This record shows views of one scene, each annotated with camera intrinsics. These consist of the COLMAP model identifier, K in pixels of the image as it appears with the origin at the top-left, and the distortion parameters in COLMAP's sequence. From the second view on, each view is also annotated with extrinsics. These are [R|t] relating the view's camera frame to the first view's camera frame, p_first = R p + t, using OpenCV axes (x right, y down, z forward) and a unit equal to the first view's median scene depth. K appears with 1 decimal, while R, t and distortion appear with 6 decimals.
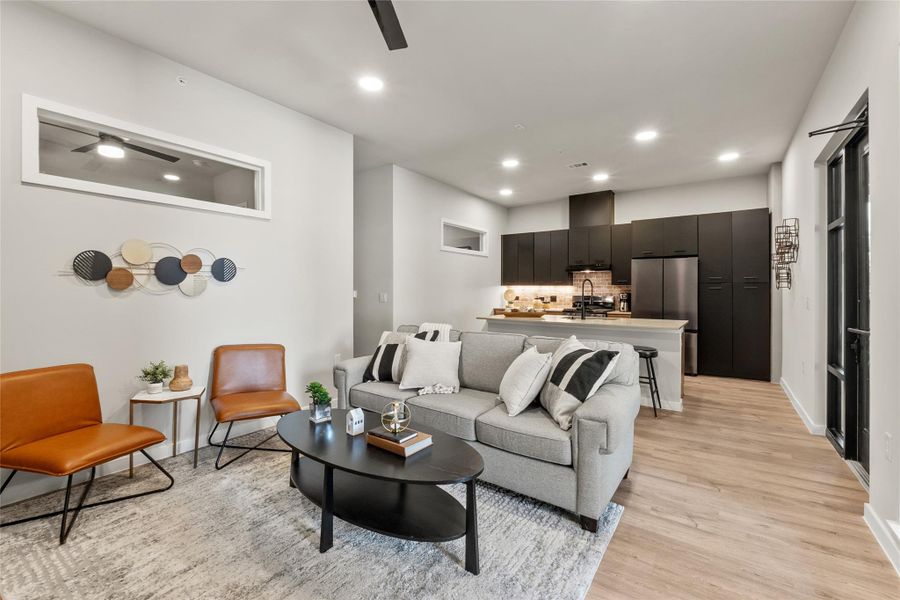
lens RADIAL K [[388.5, 0, 460.8], [0, 388.5, 287.5], [0, 0, 1]] dist [-0.008713, 0.001374]
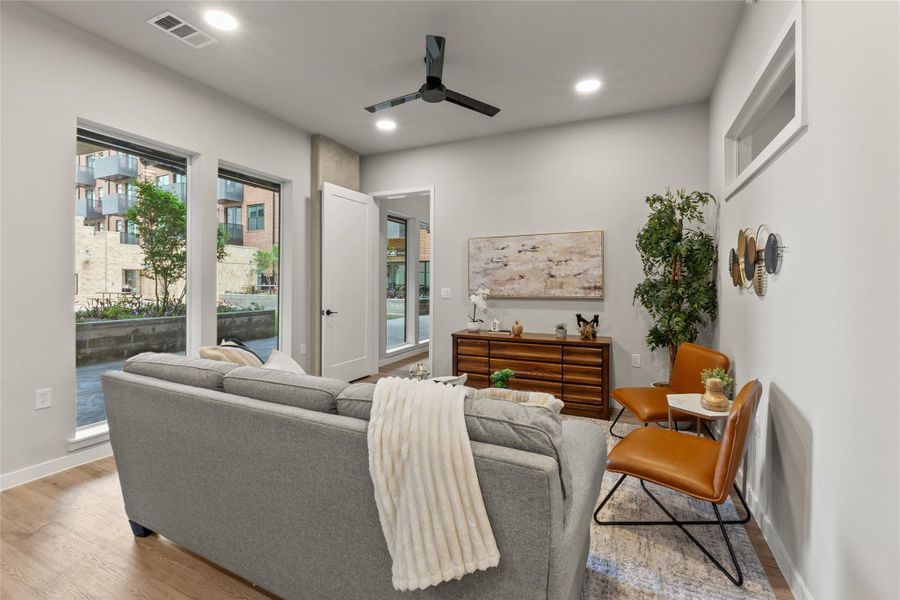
lens RADIAL K [[388.5, 0, 452.0], [0, 388.5, 283.6], [0, 0, 1]] dist [-0.008713, 0.001374]
pose [[-0.988326, -0.006872, -0.152199, -0.022372], [-0.006499, 0.999975, -0.002947, 0.004119], [0.152216, -0.001923, -0.988345, 0.877457]]
